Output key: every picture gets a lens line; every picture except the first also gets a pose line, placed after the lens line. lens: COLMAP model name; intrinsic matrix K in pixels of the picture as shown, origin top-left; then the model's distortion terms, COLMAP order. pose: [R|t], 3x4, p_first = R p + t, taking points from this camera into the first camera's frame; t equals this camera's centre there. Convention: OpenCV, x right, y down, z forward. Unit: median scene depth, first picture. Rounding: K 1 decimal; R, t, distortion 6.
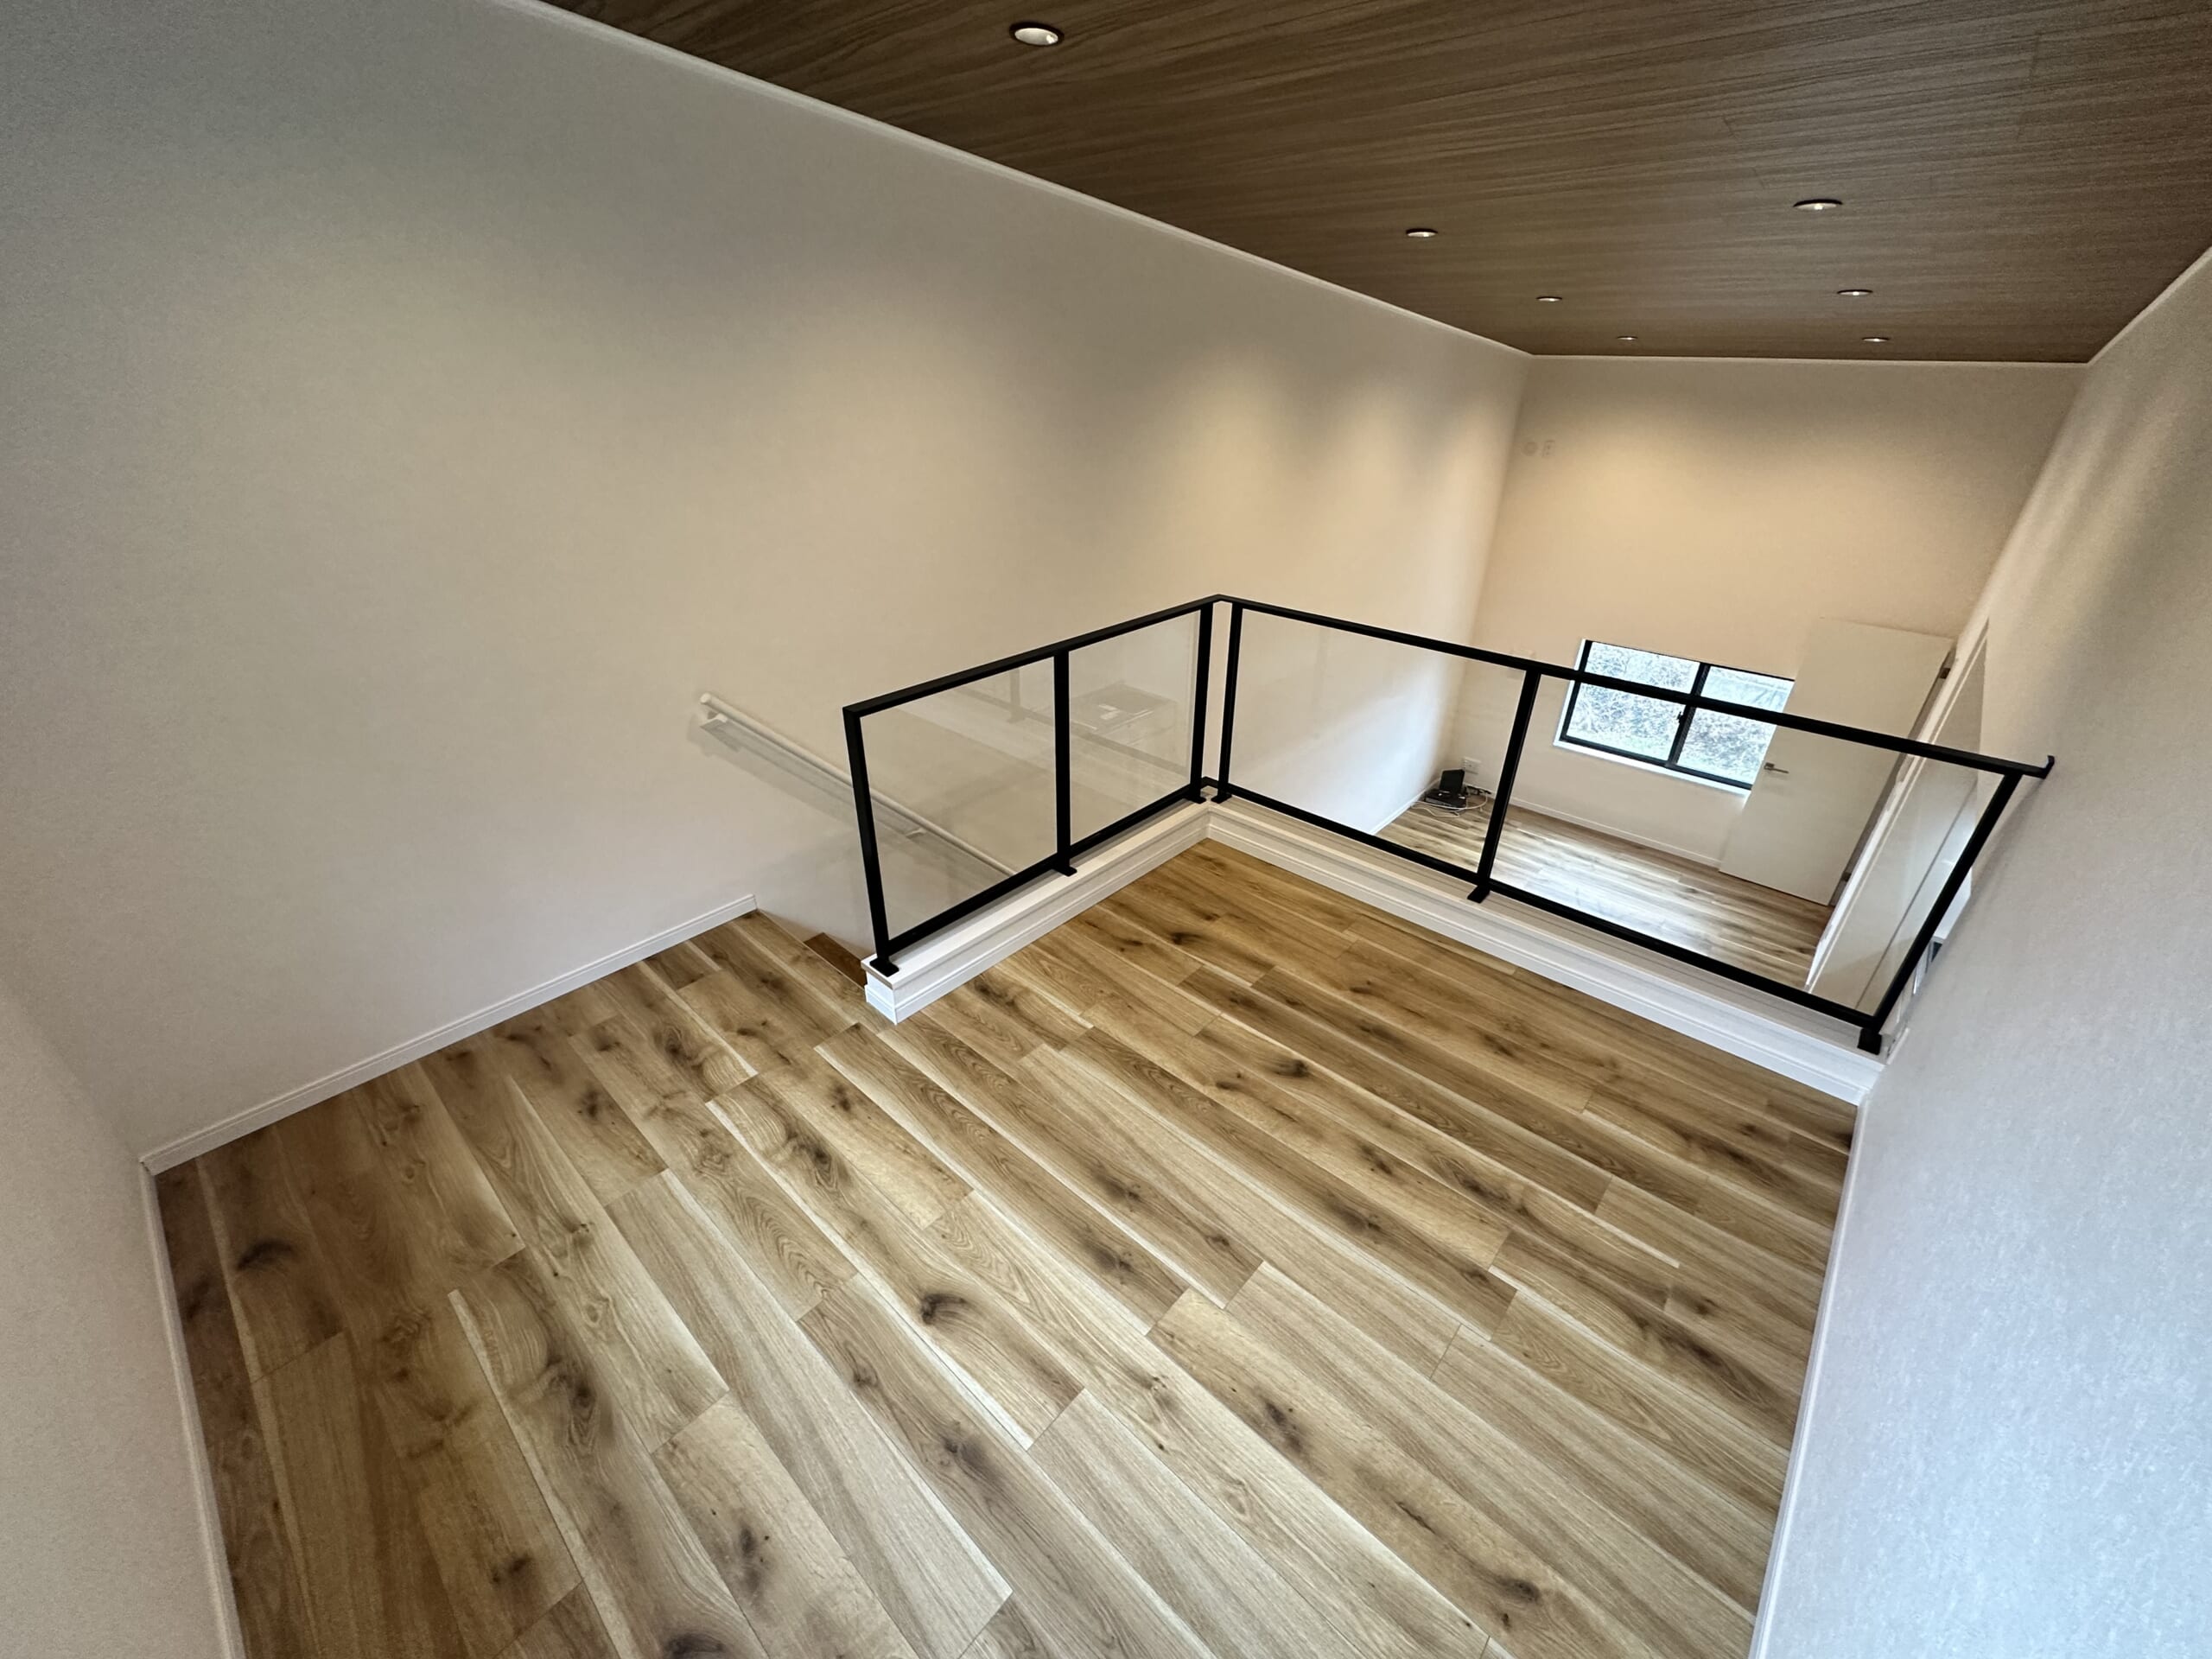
lens RADIAL K [[880.1, 0, 1104.4], [0, 880.1, 825.8], [0, 0, 1]] dist [-0.001991, 0.000493]
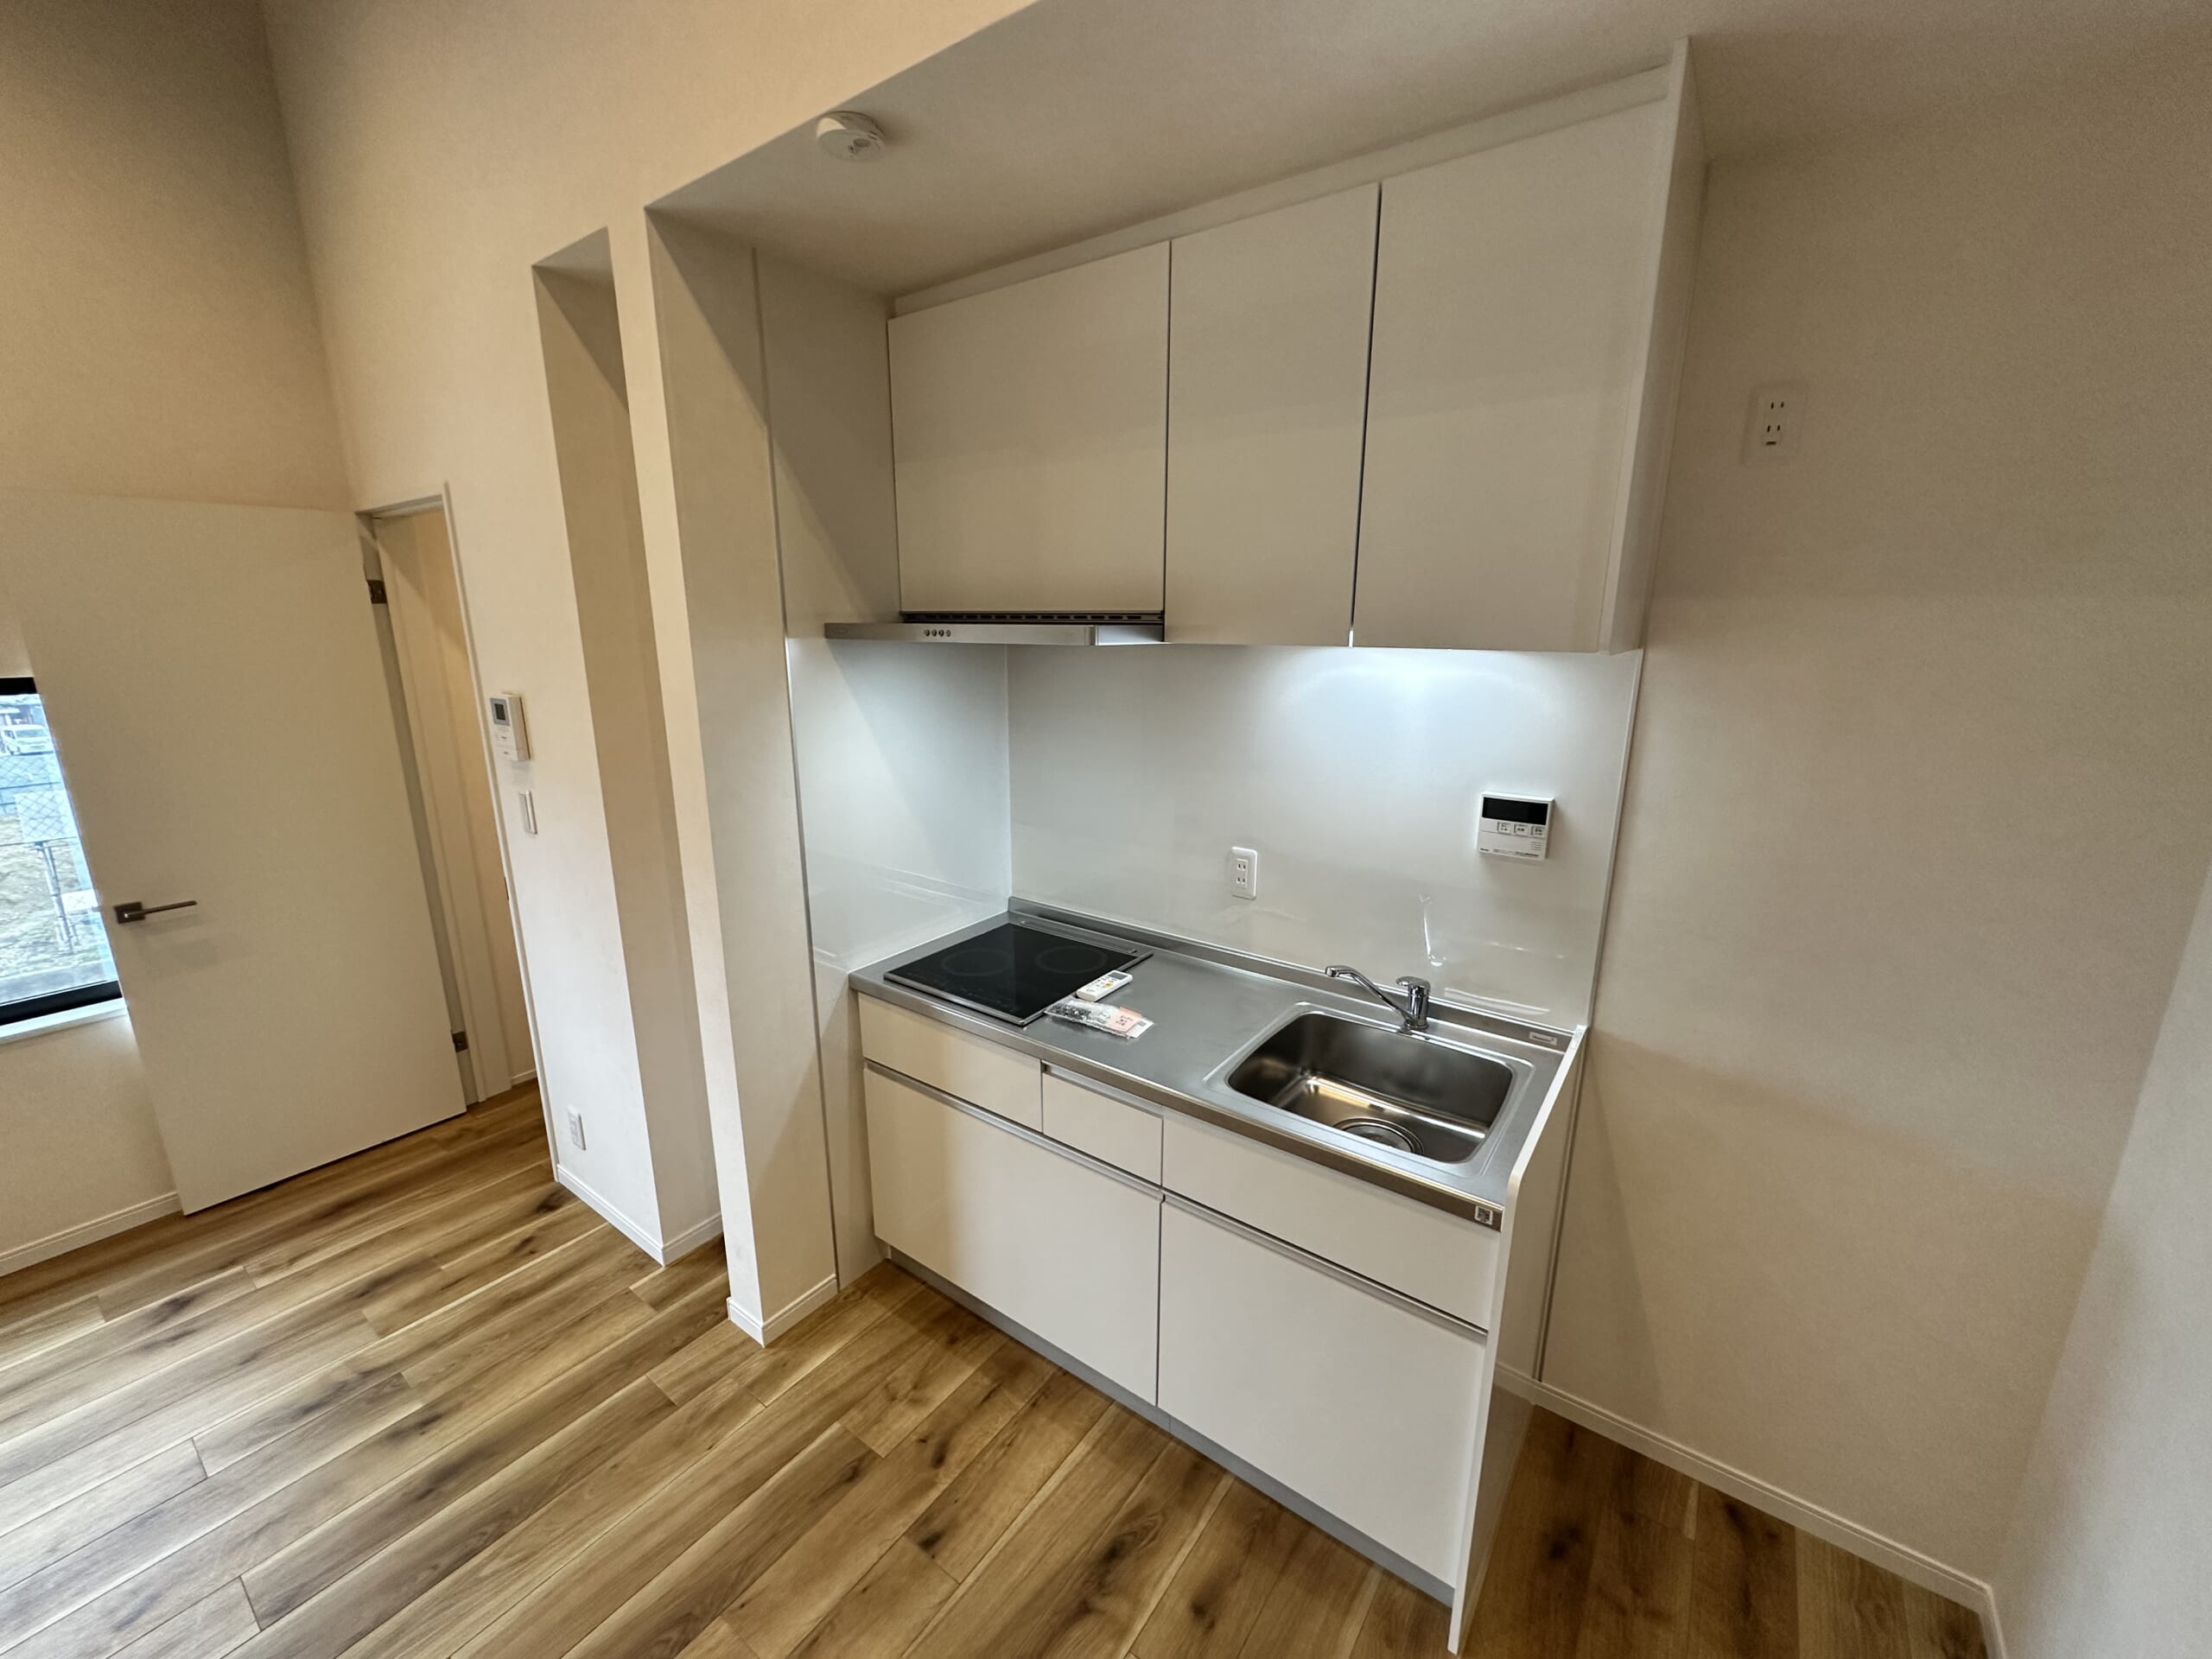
lens RADIAL K [[880.1, 0, 1108.7], [0, 880.1, 827.8], [0, 0, 1]] dist [-0.001991, 0.000493]
pose [[-0.114484, -0.243750, 0.963057, 1.089208], [0.472248, 0.839537, 0.268626, -0.006699], [-0.874000, 0.485555, 0.018997, 1.855282]]
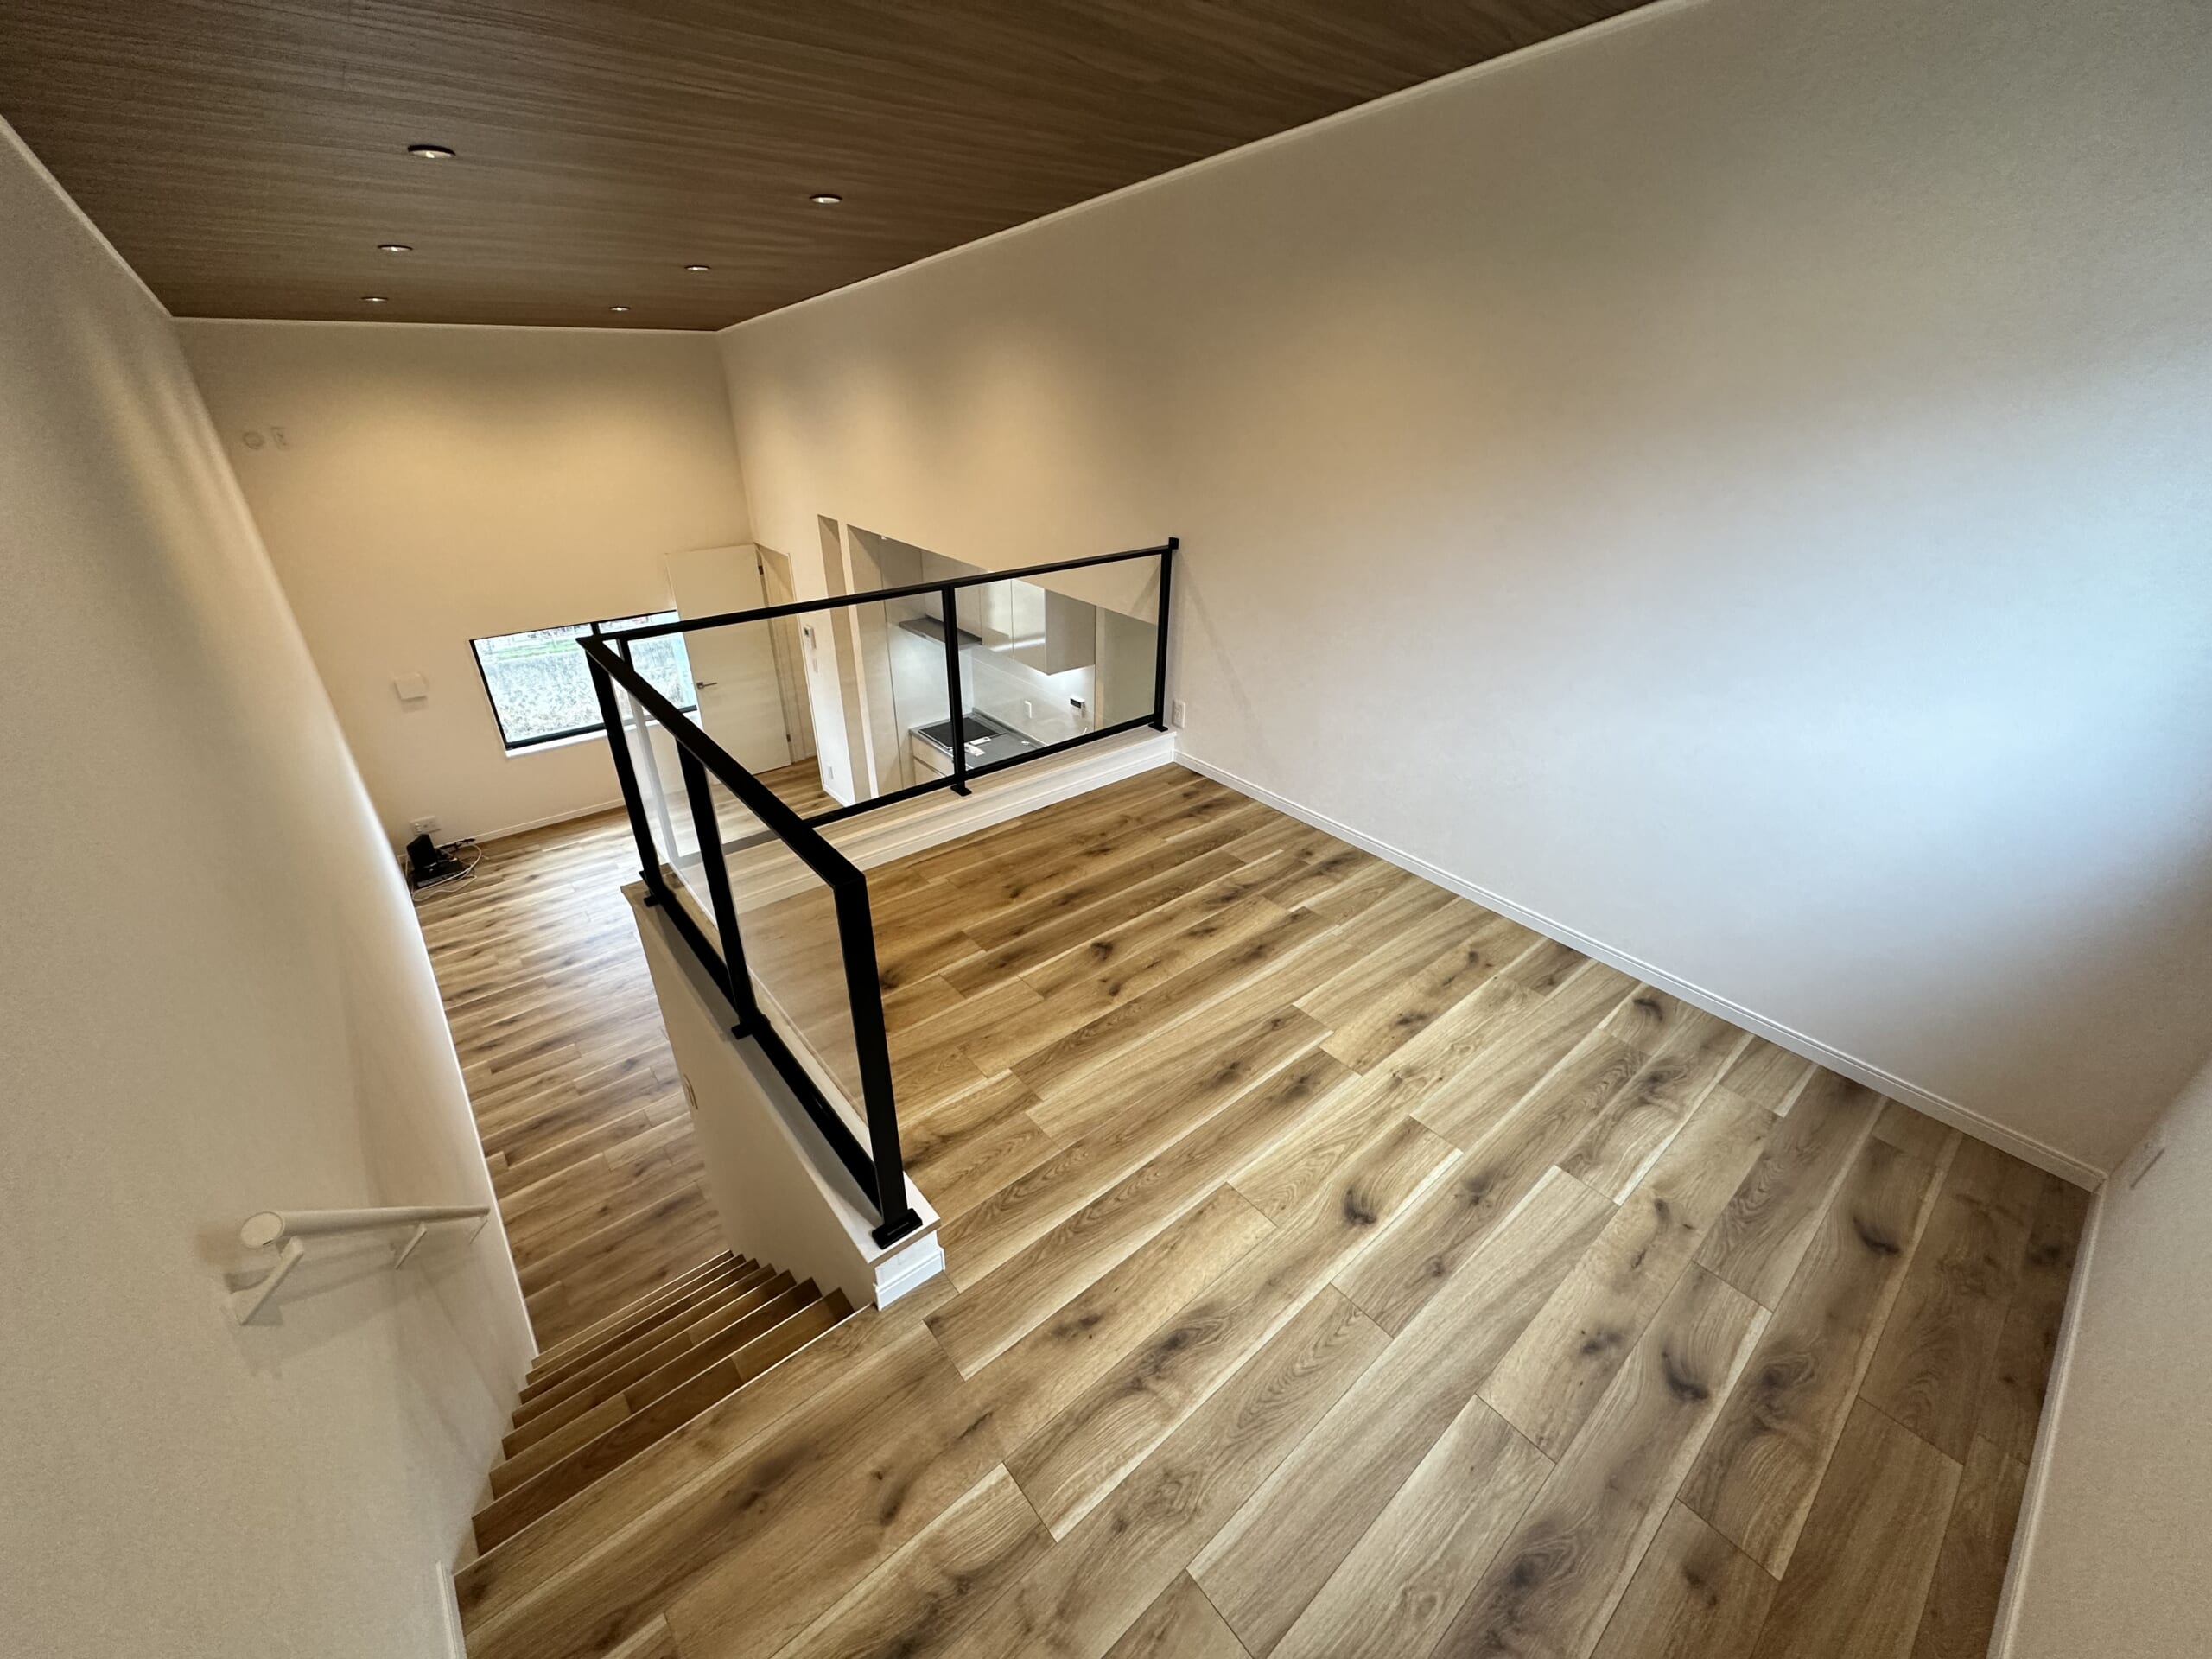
lens RADIAL K [[880.1, 0, 1105.6], [0, 880.1, 832.2], [0, 0, 1]] dist [-0.001991, 0.000493]
pose [[0.132718, -0.484602, 0.864608, -0.806574], [0.458735, 0.803303, 0.379825, -0.320581], [-0.878606, 0.346216, 0.328917, 0.657623]]
